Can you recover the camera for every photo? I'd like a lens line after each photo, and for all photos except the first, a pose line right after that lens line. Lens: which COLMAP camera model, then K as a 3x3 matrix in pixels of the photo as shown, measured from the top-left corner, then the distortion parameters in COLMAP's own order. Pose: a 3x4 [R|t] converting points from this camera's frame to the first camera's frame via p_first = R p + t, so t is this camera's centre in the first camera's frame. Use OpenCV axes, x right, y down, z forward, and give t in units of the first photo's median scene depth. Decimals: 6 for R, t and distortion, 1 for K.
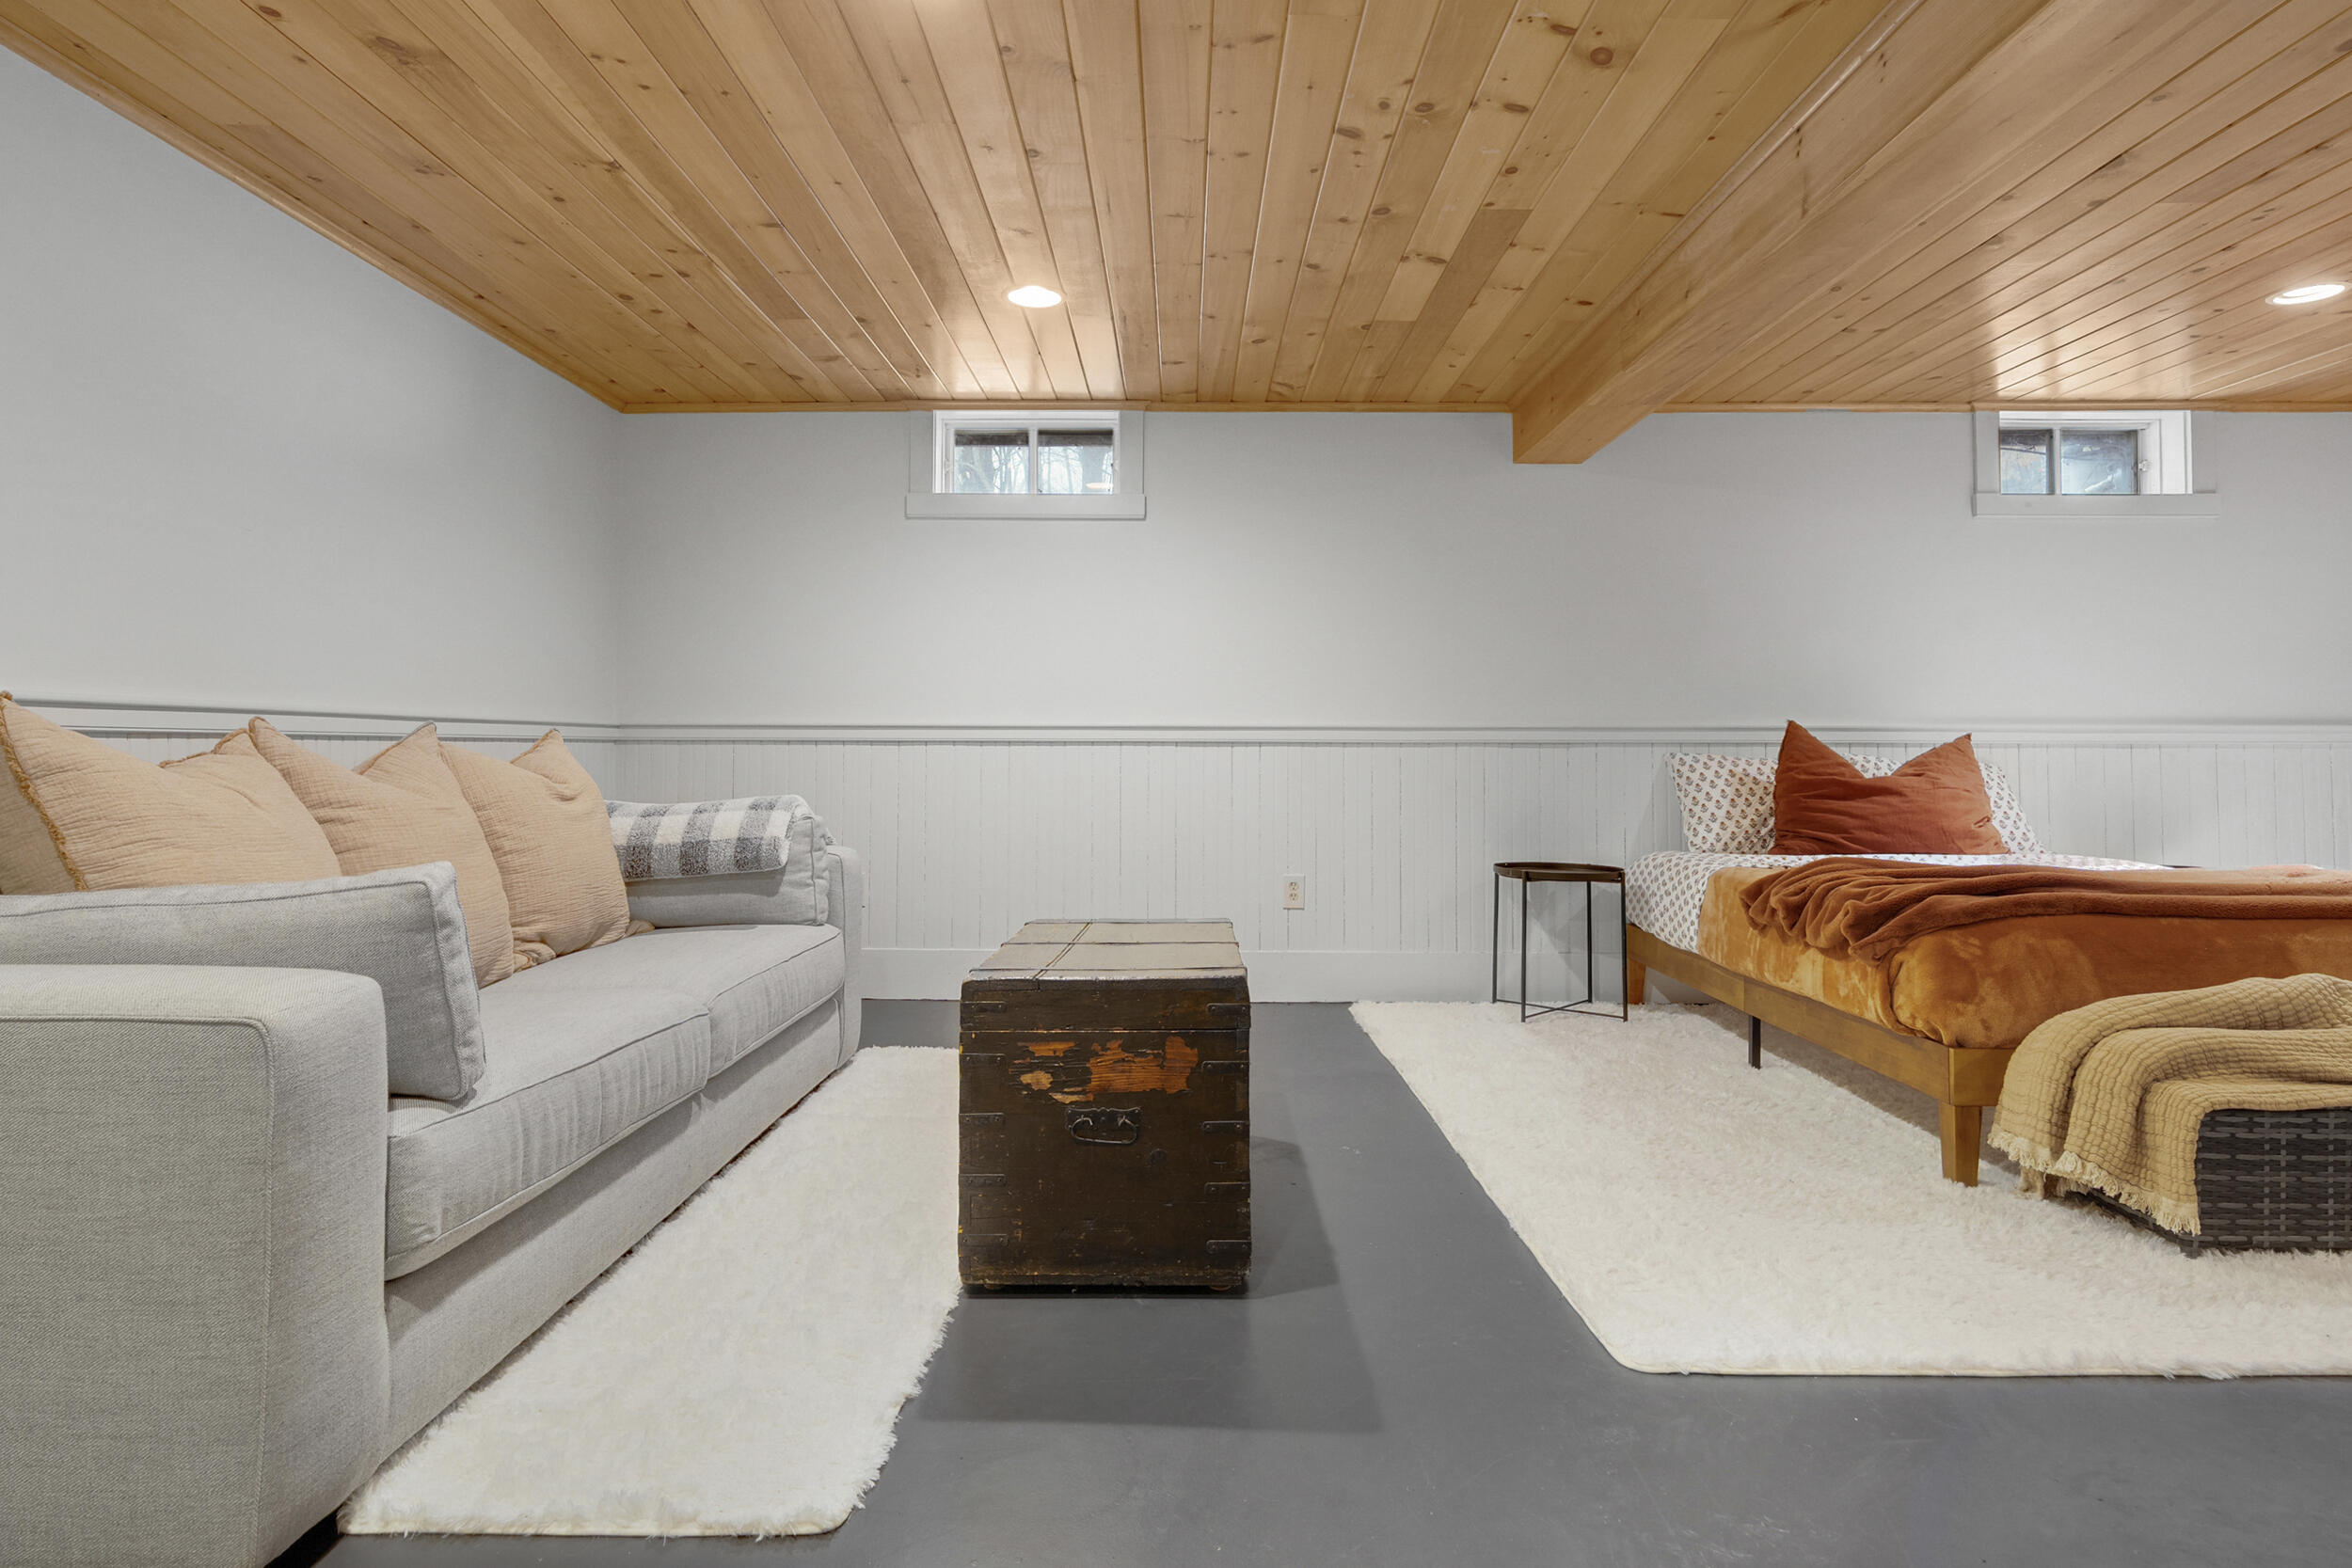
lens RADIAL K [[1247.9, 0, 1191.0], [0, 1247.9, 718.4], [0, 0, 1]] dist [0.002215, 0.003468]
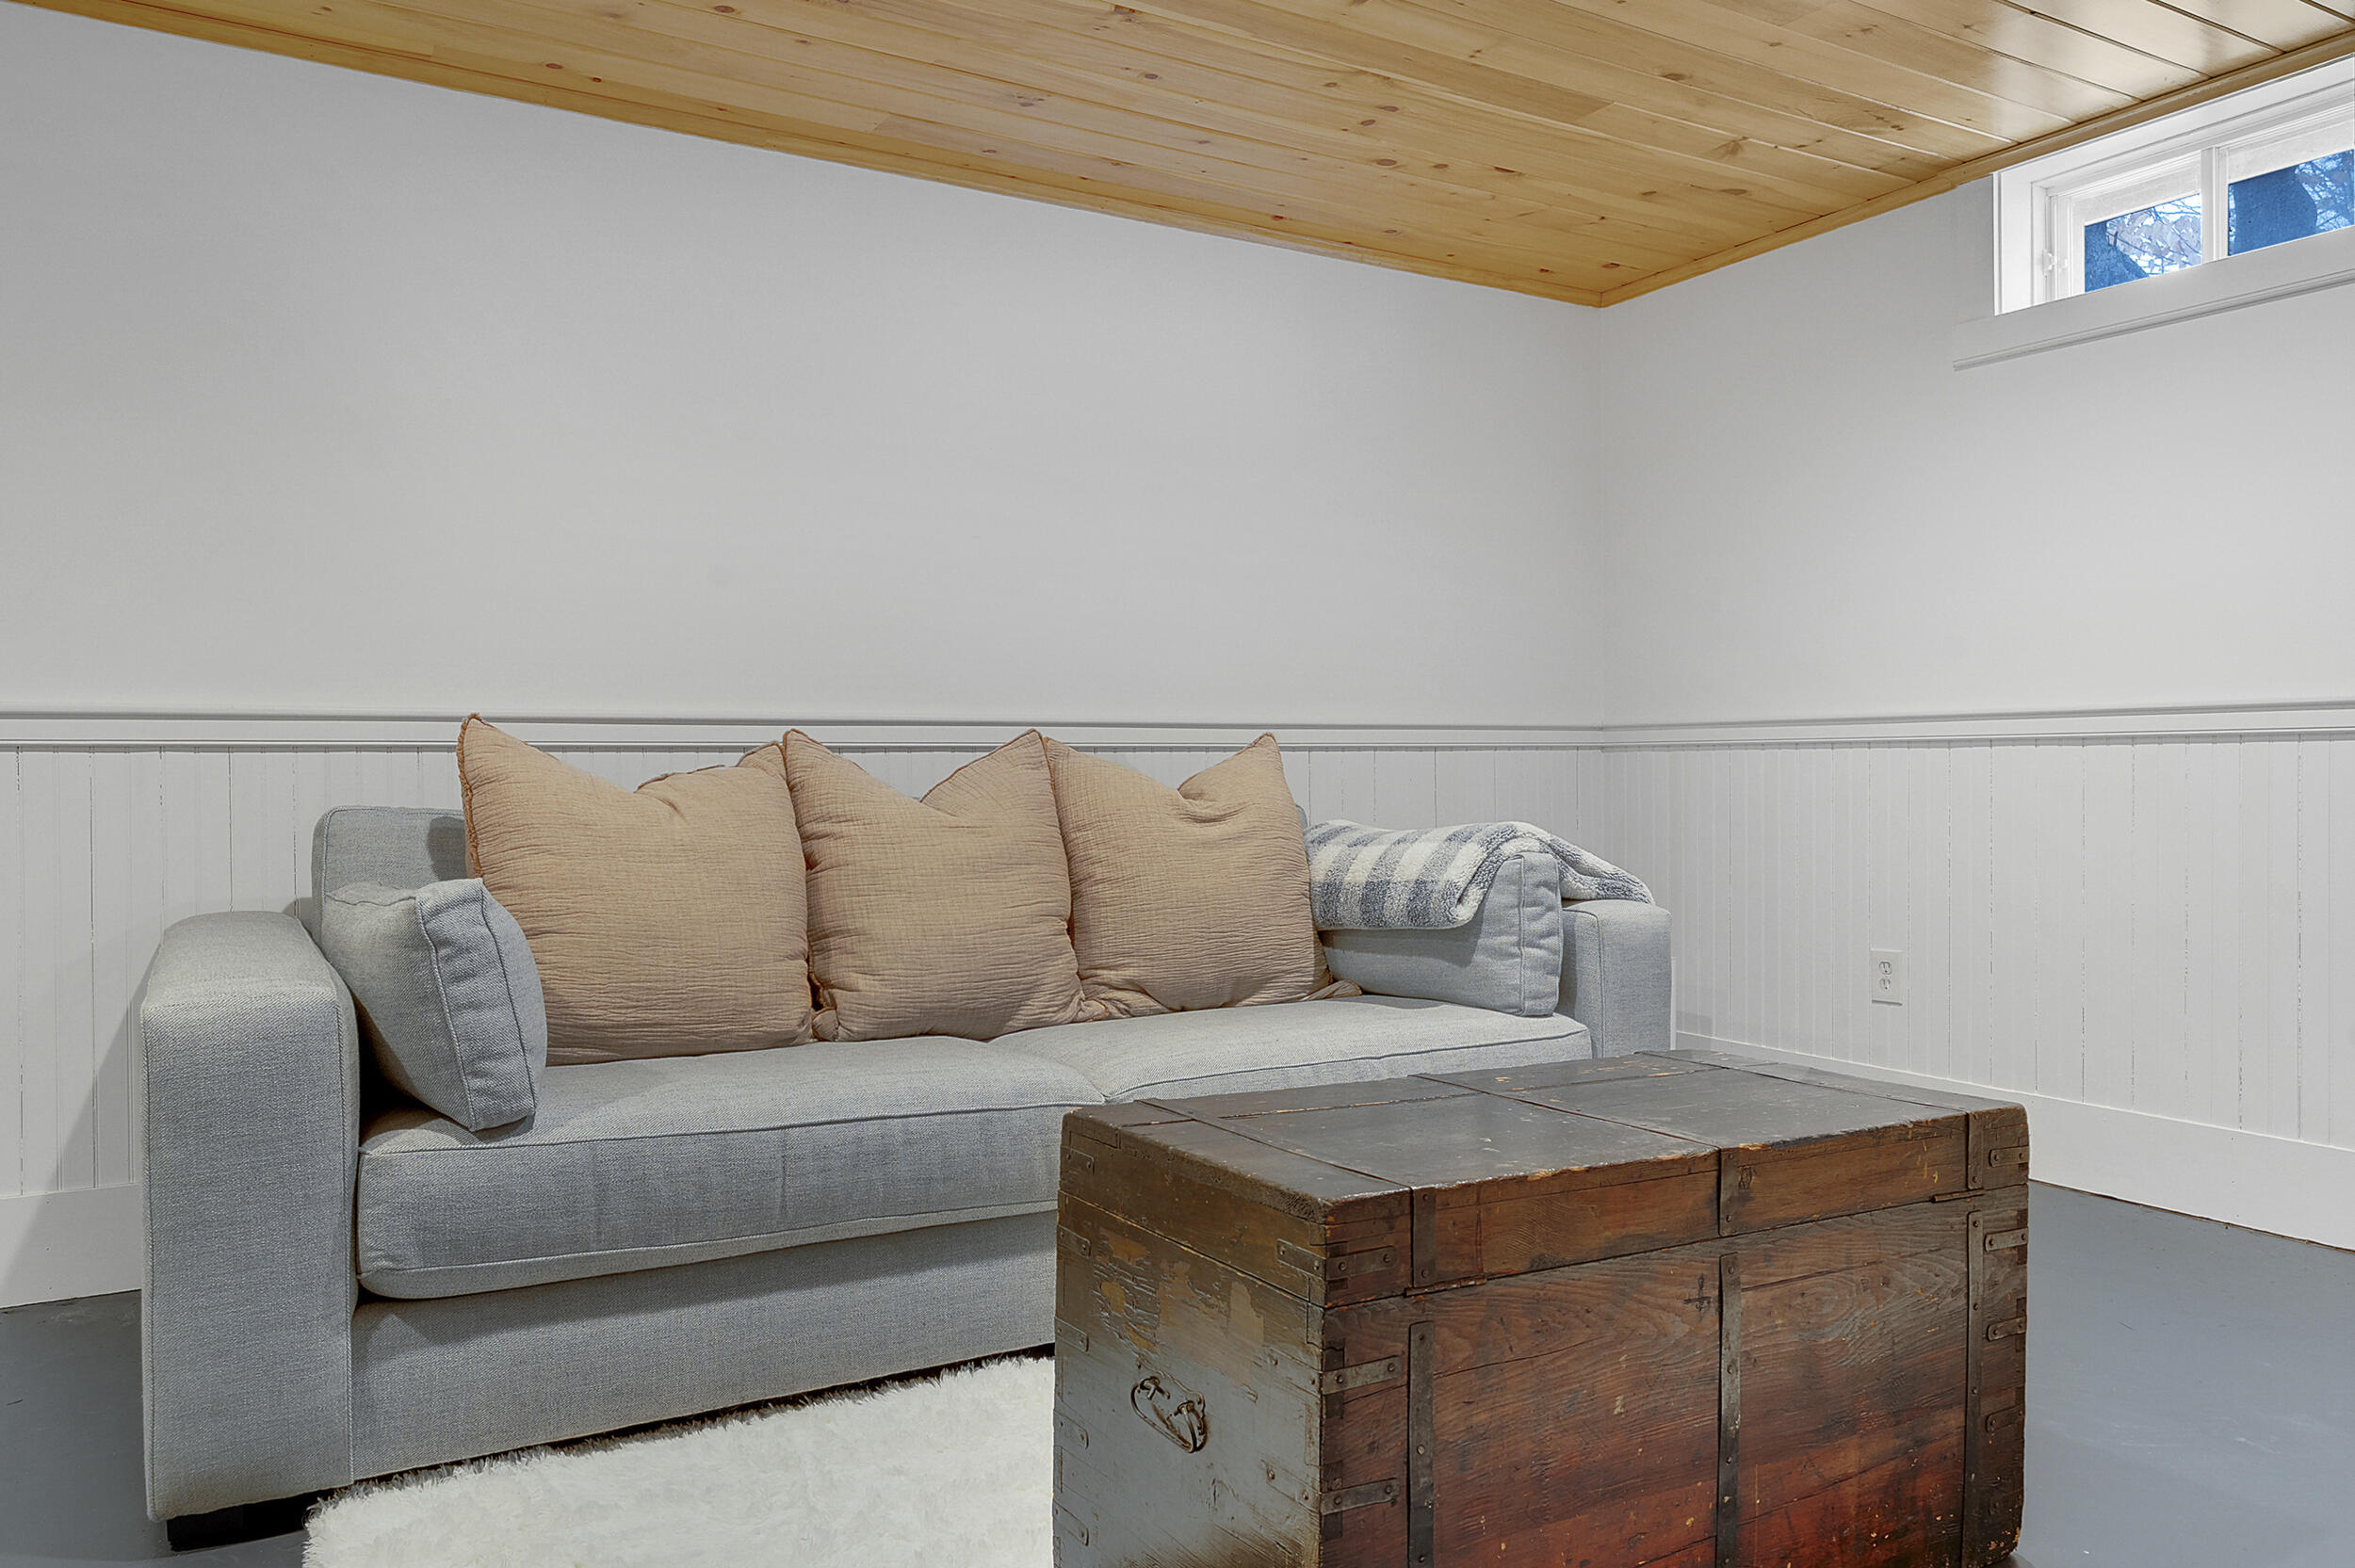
lens RADIAL K [[1635.8, 0, 1179.8], [0, 1635.8, 786.7], [0, 0, 1]] dist [0.007282, 0.001199]
pose [[0.540788, 0.003611, -0.841151, 0.404970], [0.030419, 0.999253, 0.023846, 0.018079], [0.840609, -0.038483, 0.540274, 0.437352]]
